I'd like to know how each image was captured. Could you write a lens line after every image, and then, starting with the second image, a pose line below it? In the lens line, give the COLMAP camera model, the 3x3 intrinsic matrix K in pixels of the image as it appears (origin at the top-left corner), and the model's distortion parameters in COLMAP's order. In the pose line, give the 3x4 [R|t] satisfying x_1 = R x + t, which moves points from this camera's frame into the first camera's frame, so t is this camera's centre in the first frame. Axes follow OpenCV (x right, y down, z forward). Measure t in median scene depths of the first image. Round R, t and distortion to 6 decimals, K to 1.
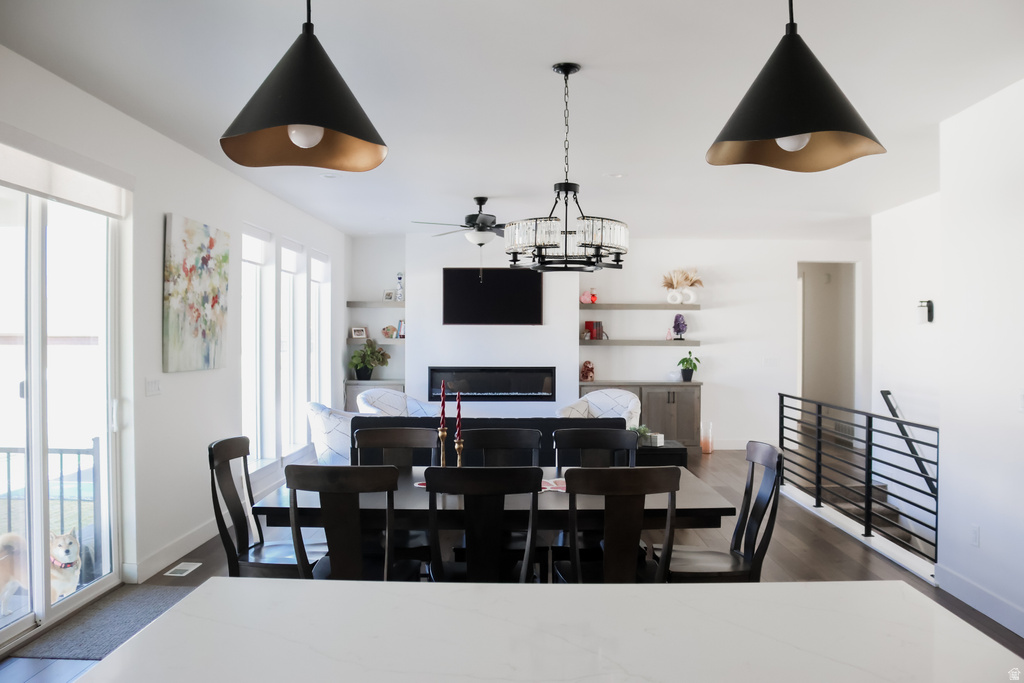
lens RADIAL K [[817.9, 0, 512.0], [0, 817.9, 341.5], [0, 0, 1]] dist [-0.144589, 0.087237]
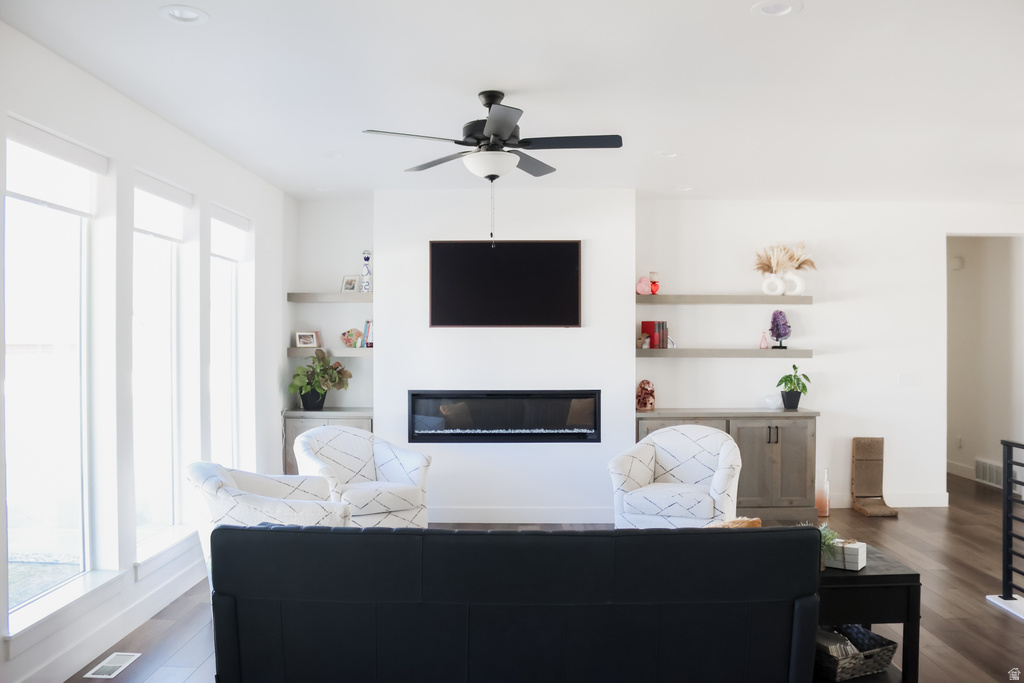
lens RADIAL K [[817.9, 0, 512.0], [0, 817.9, 341.5], [0, 0, 1]] dist [-0.144589, 0.087237]
pose [[0.999991, -0.003690, 0.001928, -0.019088], [0.003704, 0.999964, -0.007645, -0.003492], [-0.001900, 0.007652, 0.999969, 0.331507]]
